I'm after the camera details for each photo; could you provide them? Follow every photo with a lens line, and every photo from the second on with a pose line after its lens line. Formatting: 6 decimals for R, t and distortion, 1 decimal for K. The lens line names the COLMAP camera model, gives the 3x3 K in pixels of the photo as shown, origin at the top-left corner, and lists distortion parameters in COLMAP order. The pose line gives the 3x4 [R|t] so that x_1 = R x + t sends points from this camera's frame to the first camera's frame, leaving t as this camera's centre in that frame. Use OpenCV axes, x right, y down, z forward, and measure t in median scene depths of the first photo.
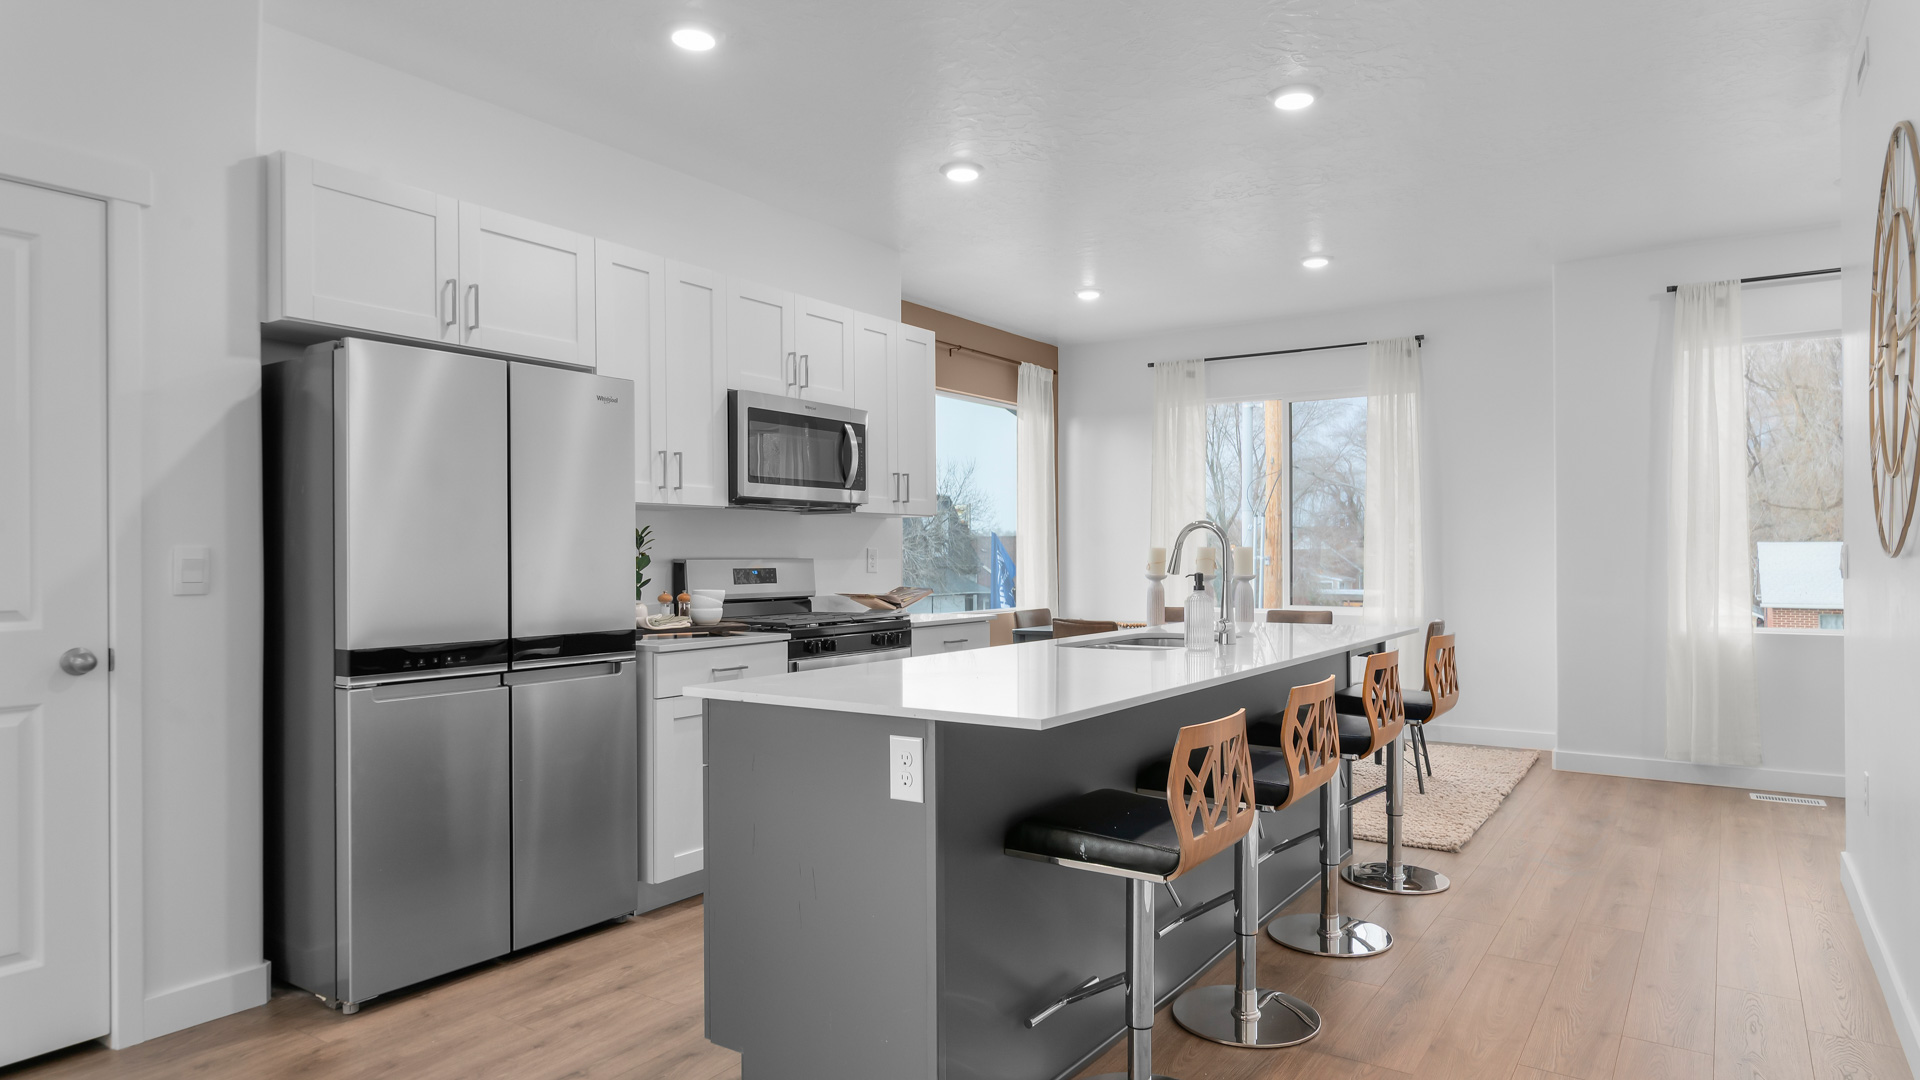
lens RADIAL K [[1089.1, 0, 959.0], [0, 1089.1, 558.5], [0, 0, 1]] dist [0.002857, 0.000456]
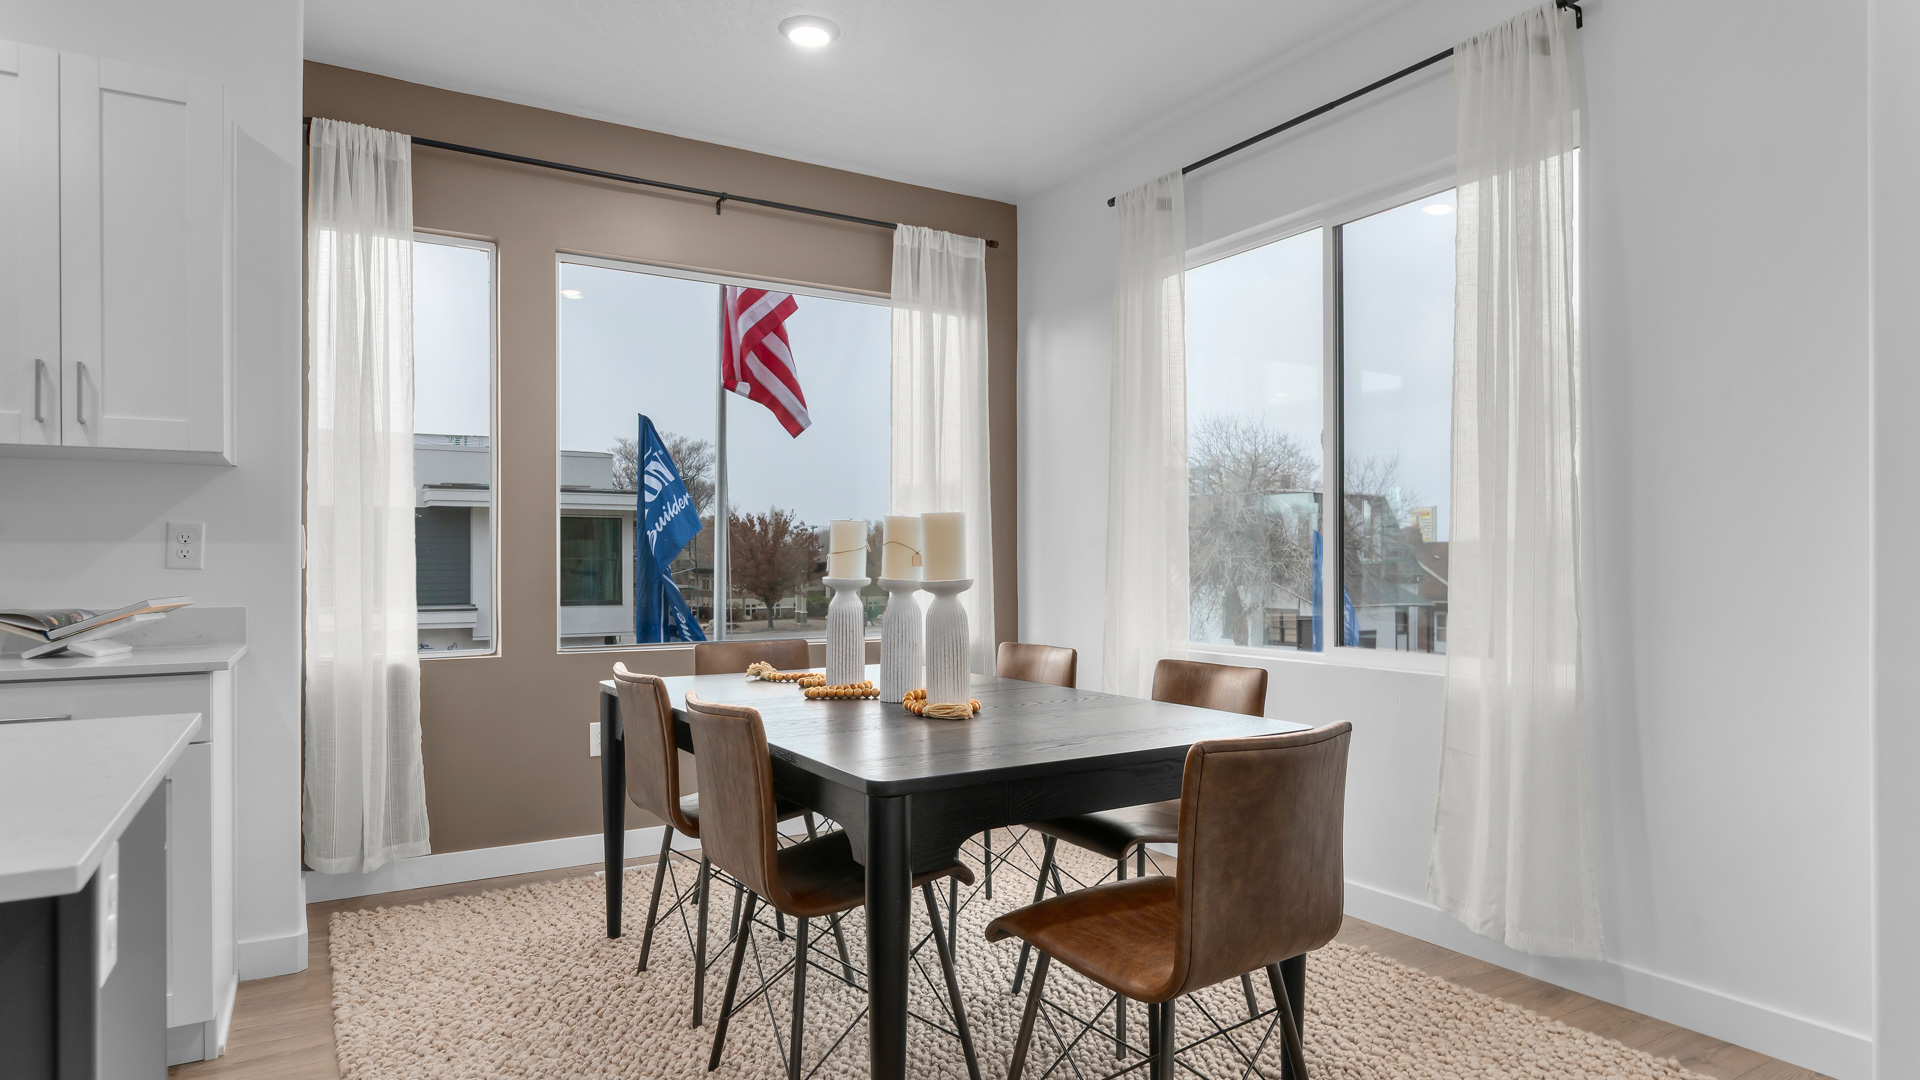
lens RADIAL K [[1070.8, 0, 960.0], [0, 1070.8, 540.0], [0, 0, 1]] dist [0.000435, -0.000237]
pose [[0.910568, -0.002415, -0.413353, 0.485171], [-0.007306, 0.999733, -0.021937, 0.009686], [0.413296, 0.022995, 0.910306, 0.700209]]
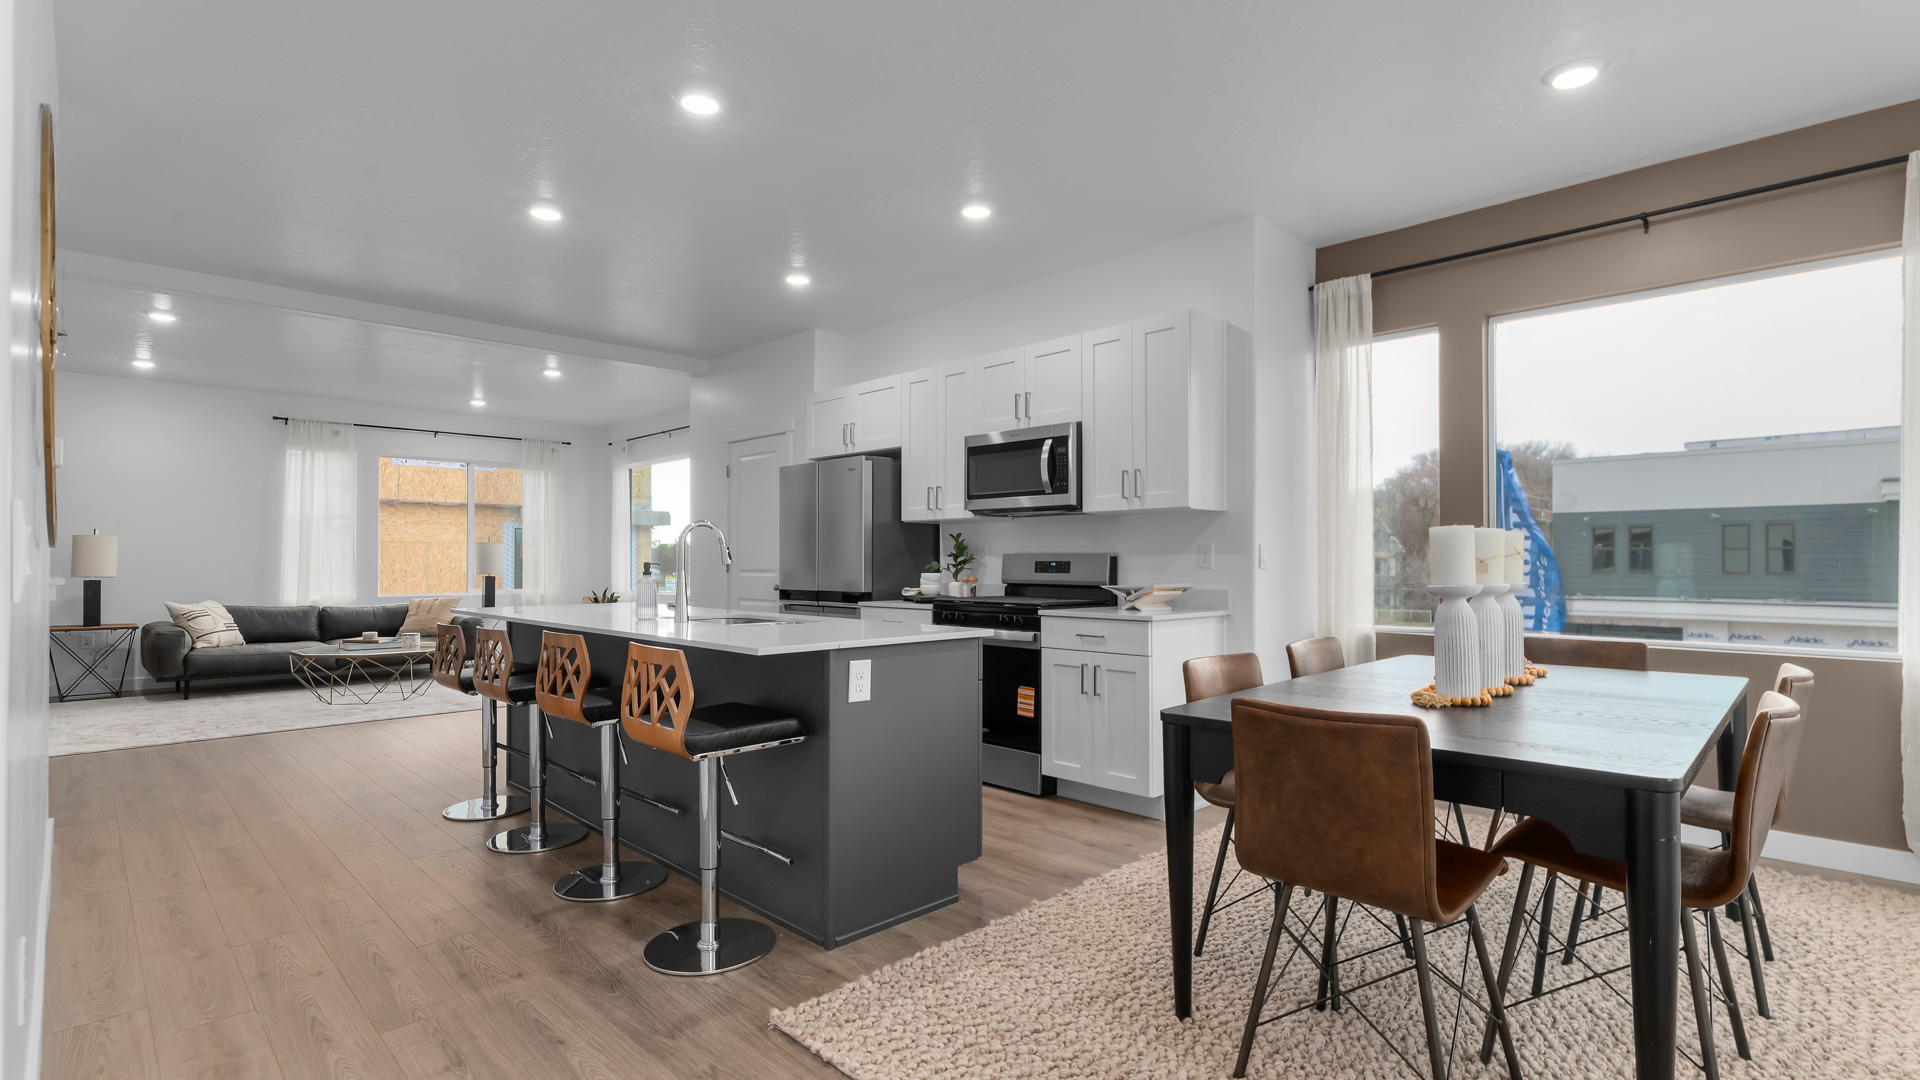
lens RADIAL K [[825.2, 0, 961.3], [0, 825.2, 554.6], [0, 0, 1]] dist [-0.000793, -0.009163]
pose [[-0.136220, -0.015325, -0.990560, 0.697371], [-0.003313, 0.999882, -0.015013, 0.014320], [0.990673, 0.001236, -0.136255, 0.904144]]
